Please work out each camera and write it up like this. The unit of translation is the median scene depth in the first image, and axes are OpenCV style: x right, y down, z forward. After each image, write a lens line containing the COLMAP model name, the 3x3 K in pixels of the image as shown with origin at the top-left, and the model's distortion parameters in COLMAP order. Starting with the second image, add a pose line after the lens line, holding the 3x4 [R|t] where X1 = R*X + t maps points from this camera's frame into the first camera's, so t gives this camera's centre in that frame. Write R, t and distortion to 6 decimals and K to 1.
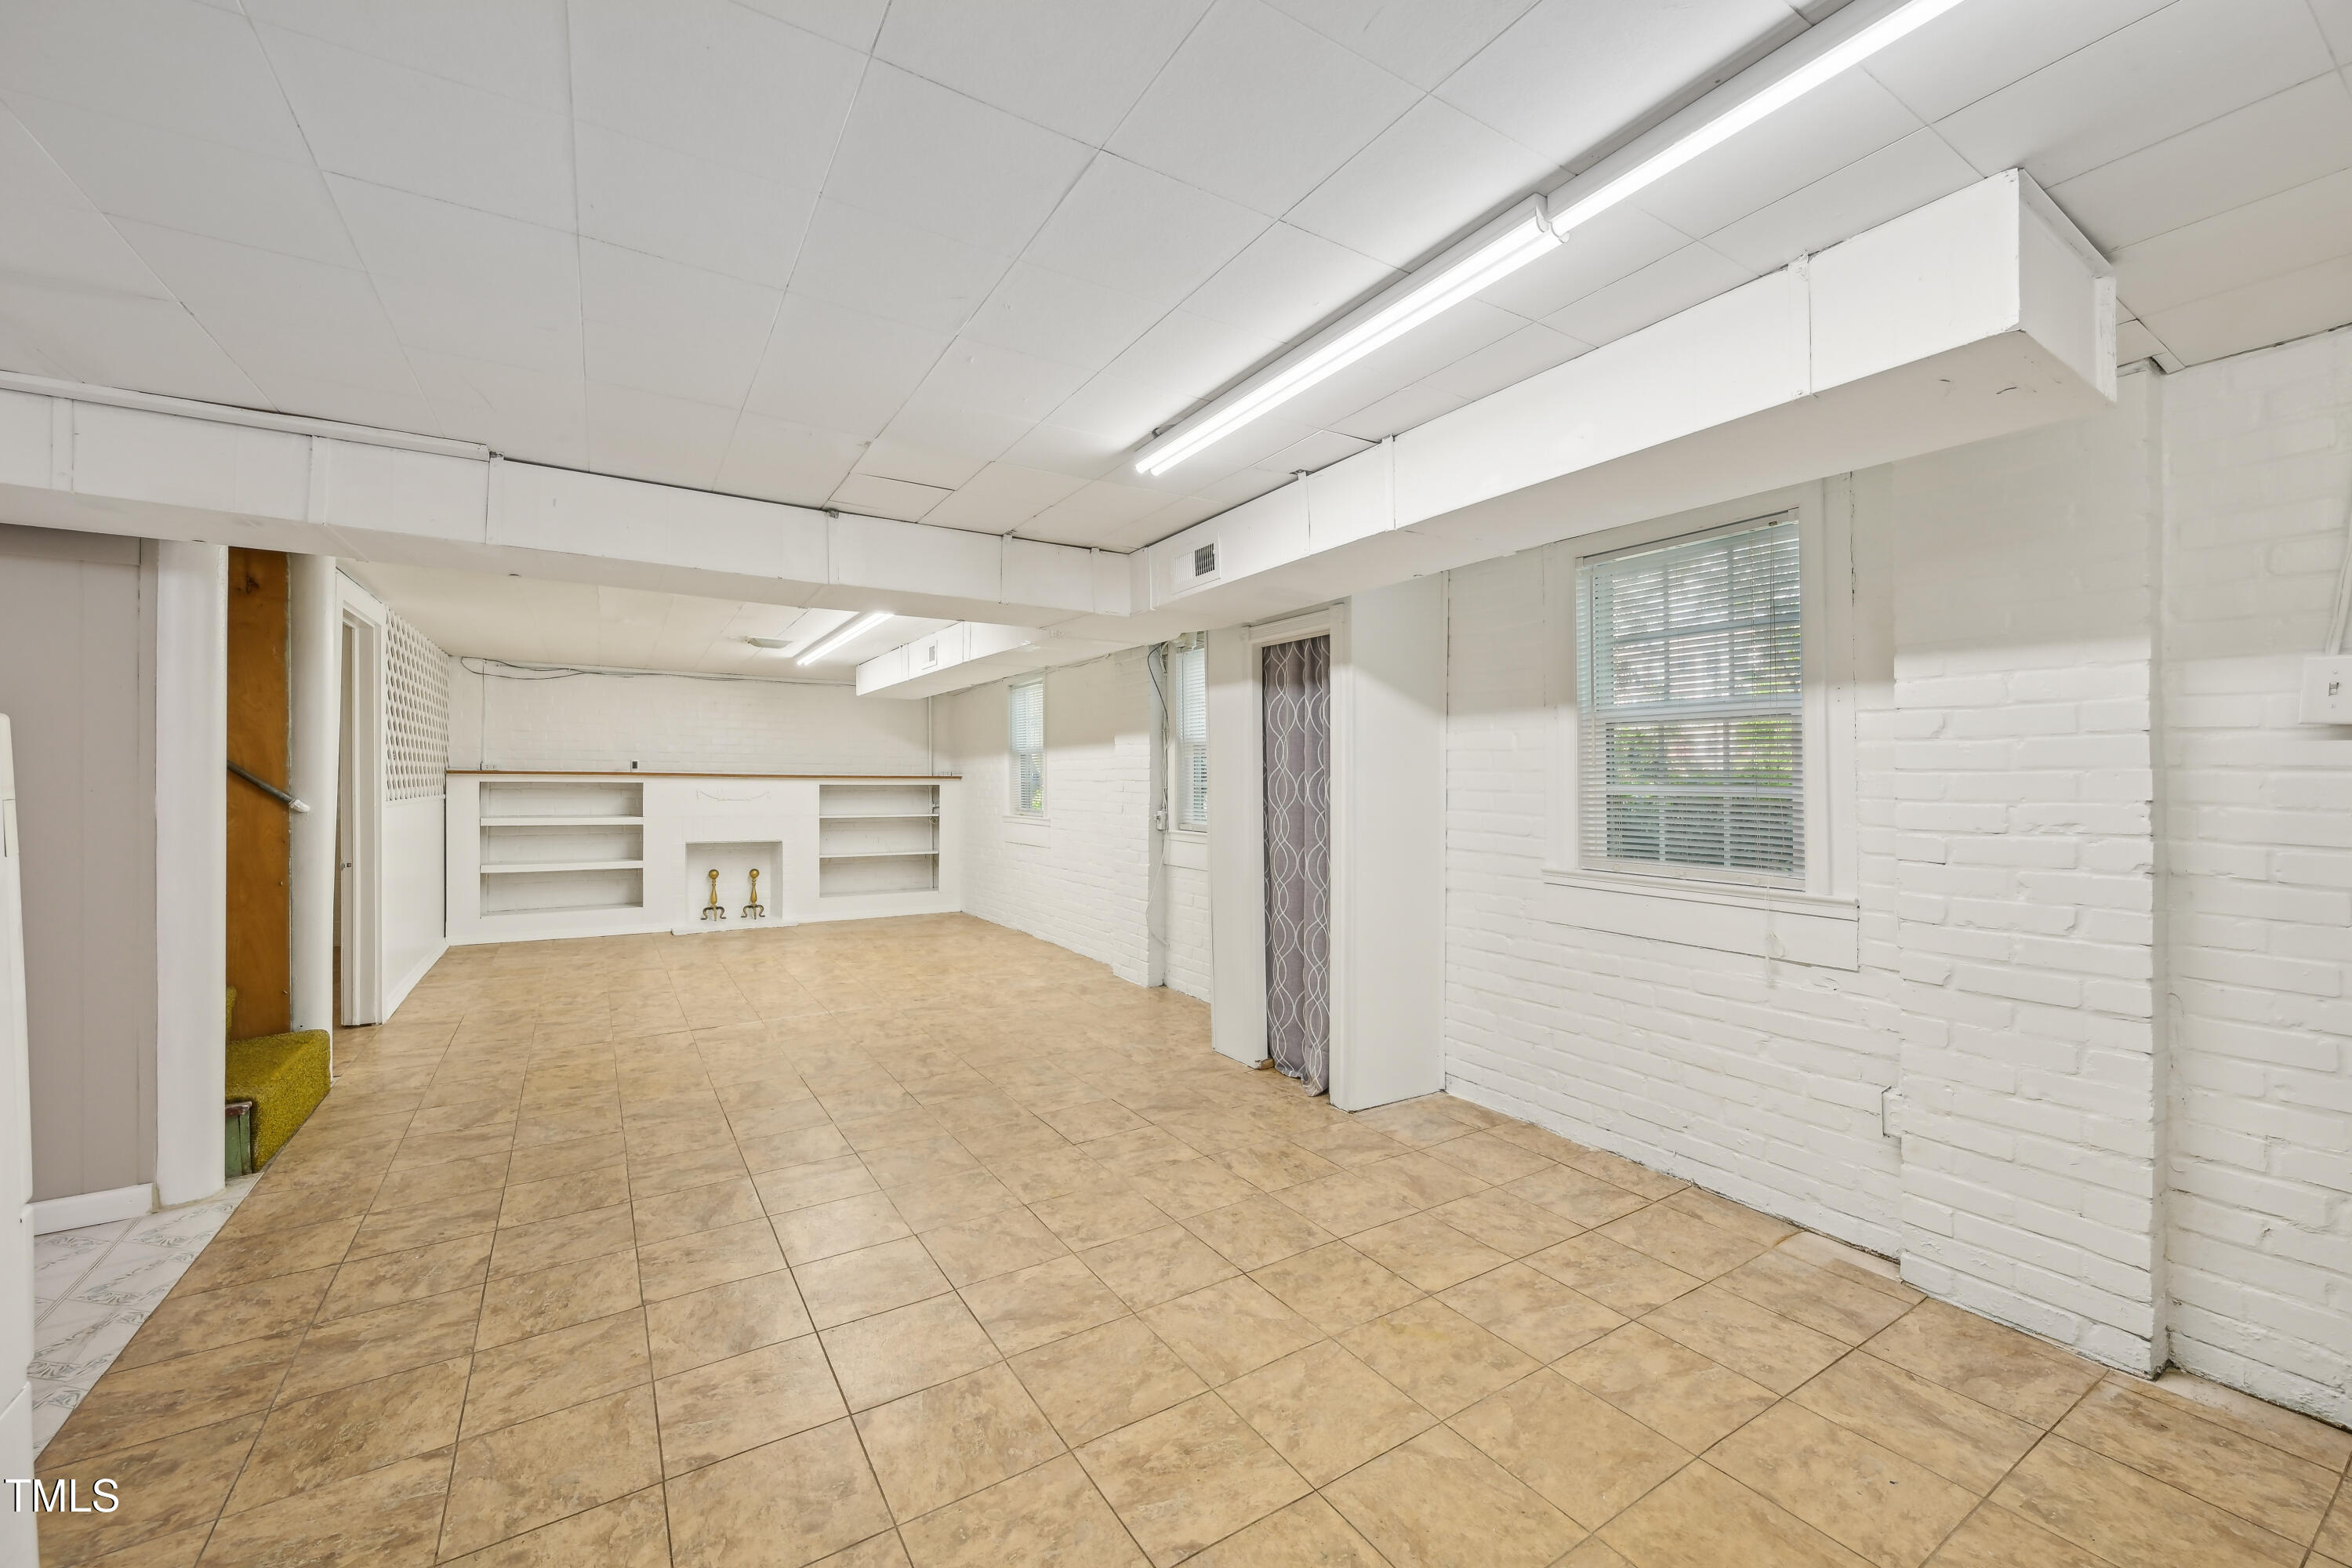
lens RADIAL K [[923.1, 0, 1182.3], [0, 923.1, 780.3], [0, 0, 1]] dist [0.000824, 0.000453]
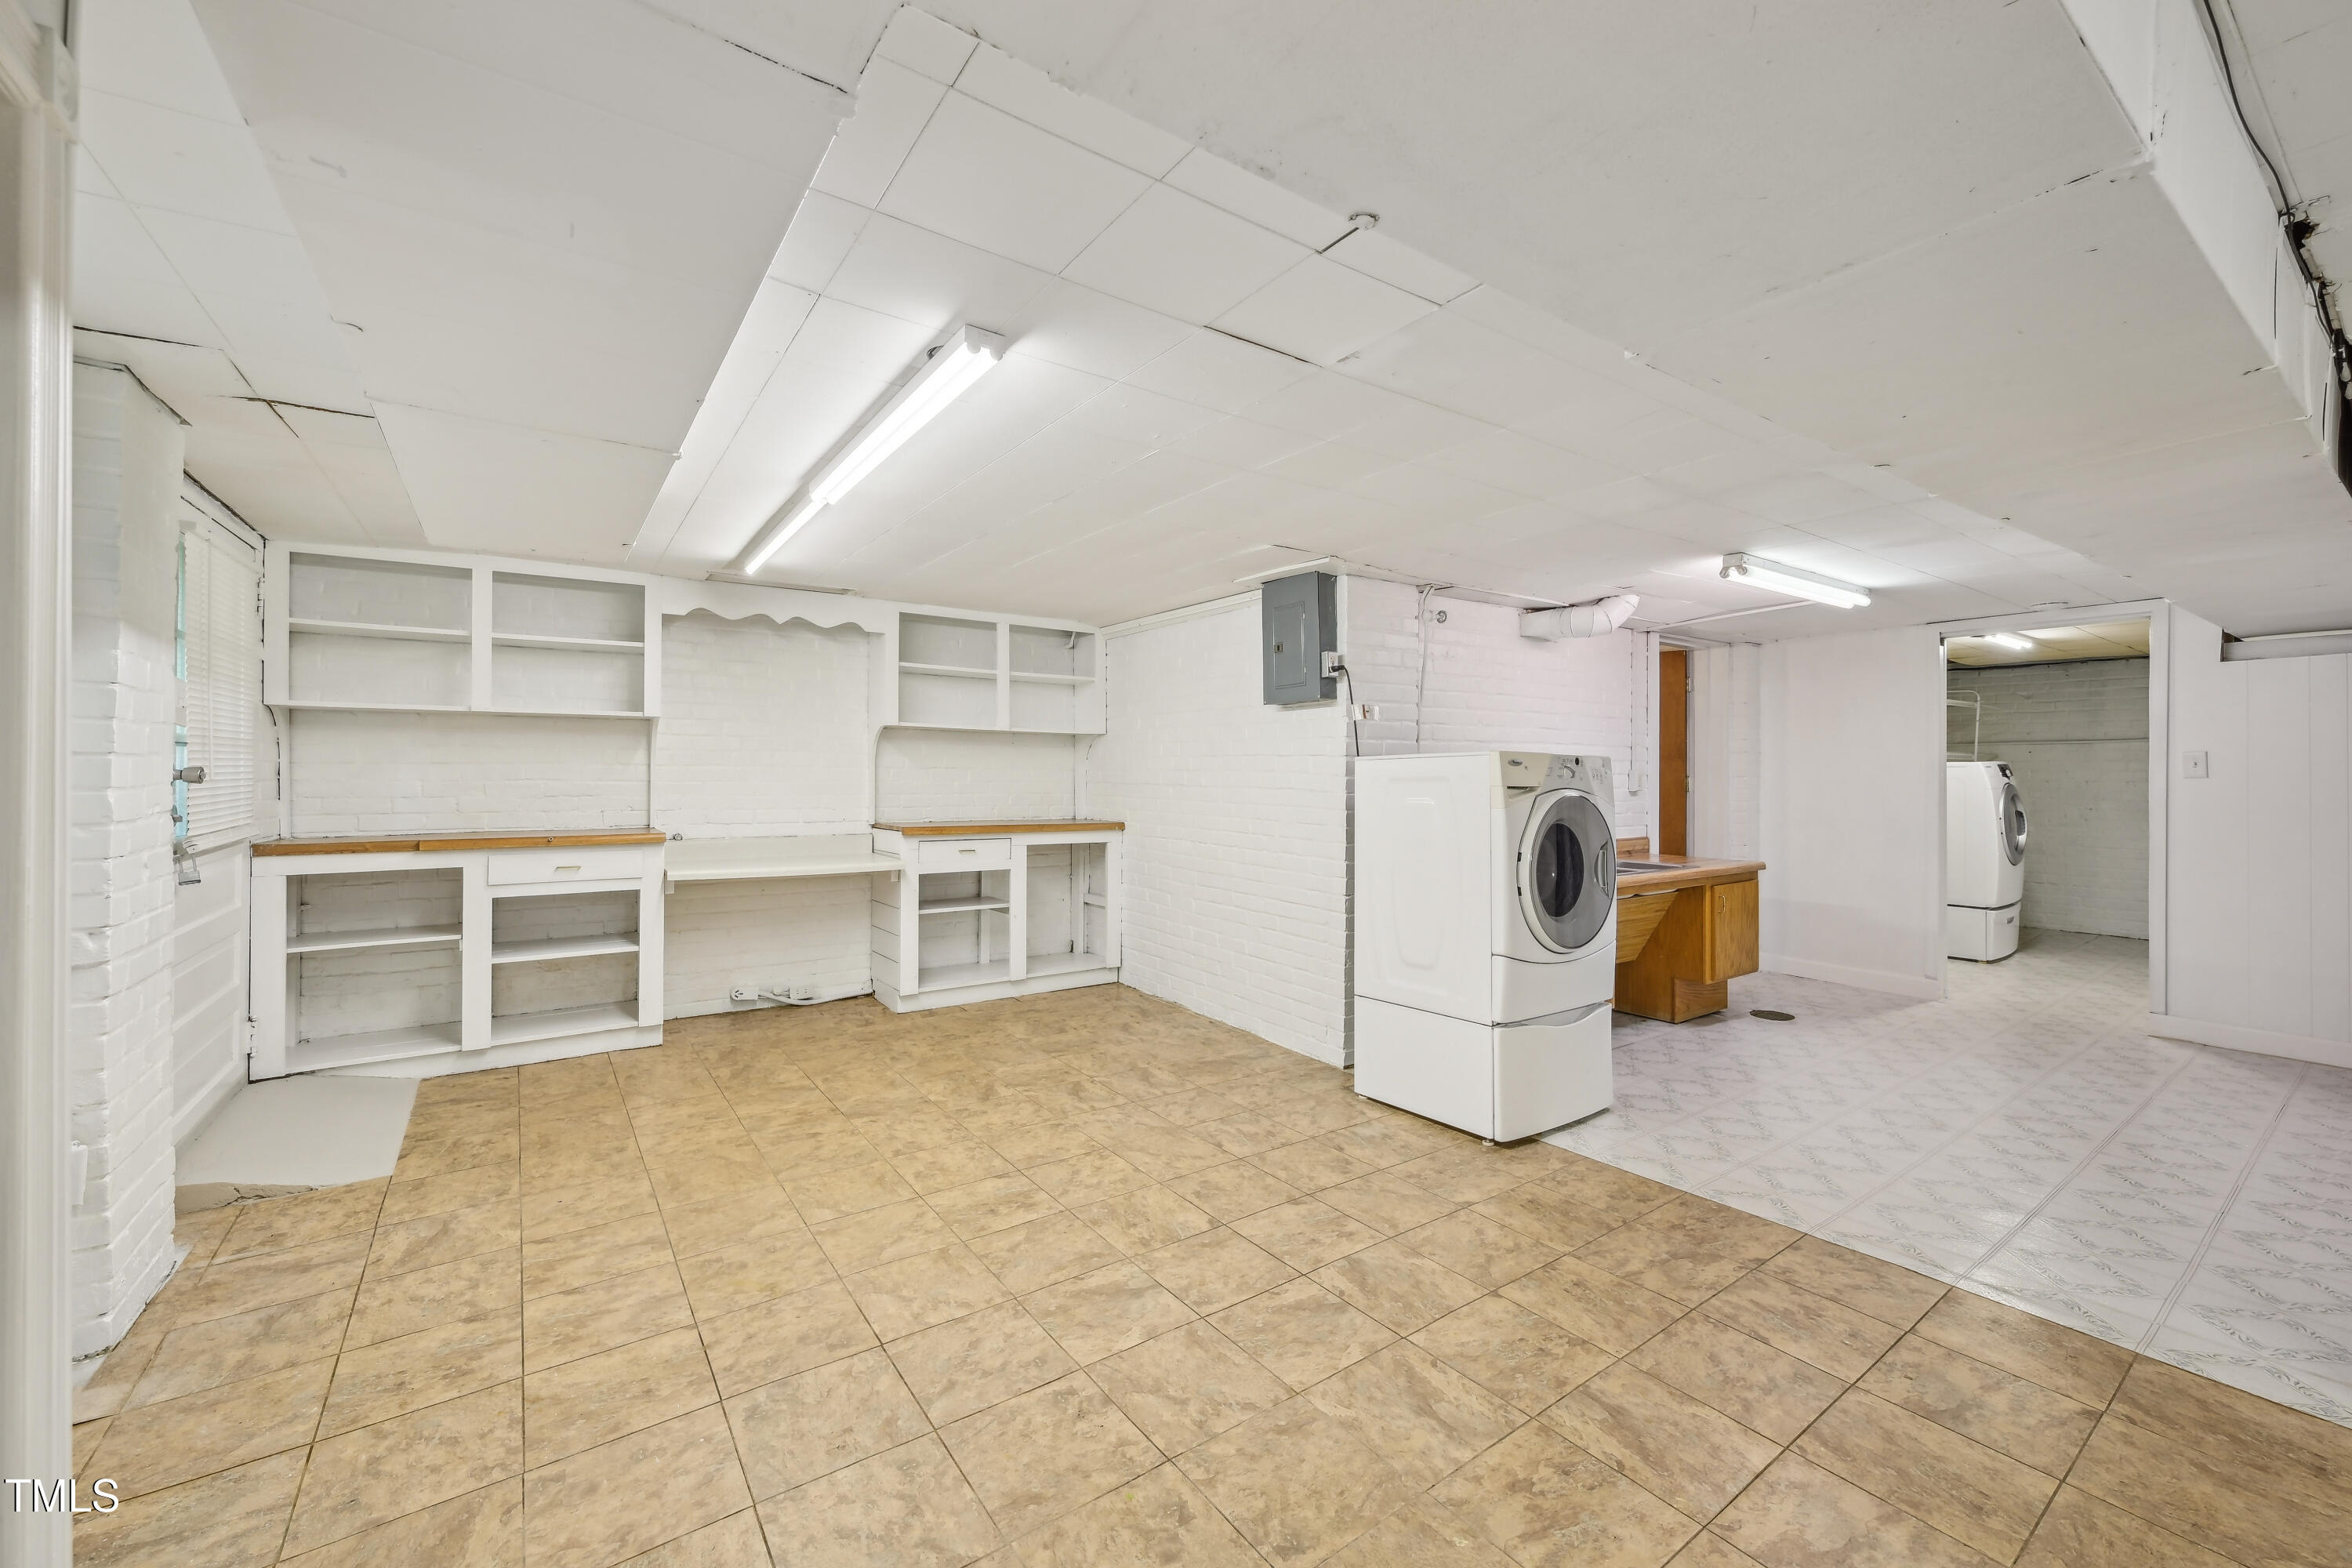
lens RADIAL K [[923.1, 0, 1171.7], [0, 923.1, 773.0], [0, 0, 1]] dist [0.000824, 0.000453]
pose [[-0.998981, -0.011191, -0.043713, -0.216096], [-0.011357, 0.999929, 0.003553, -0.013073], [0.043670, 0.004046, -0.999038, 2.517837]]
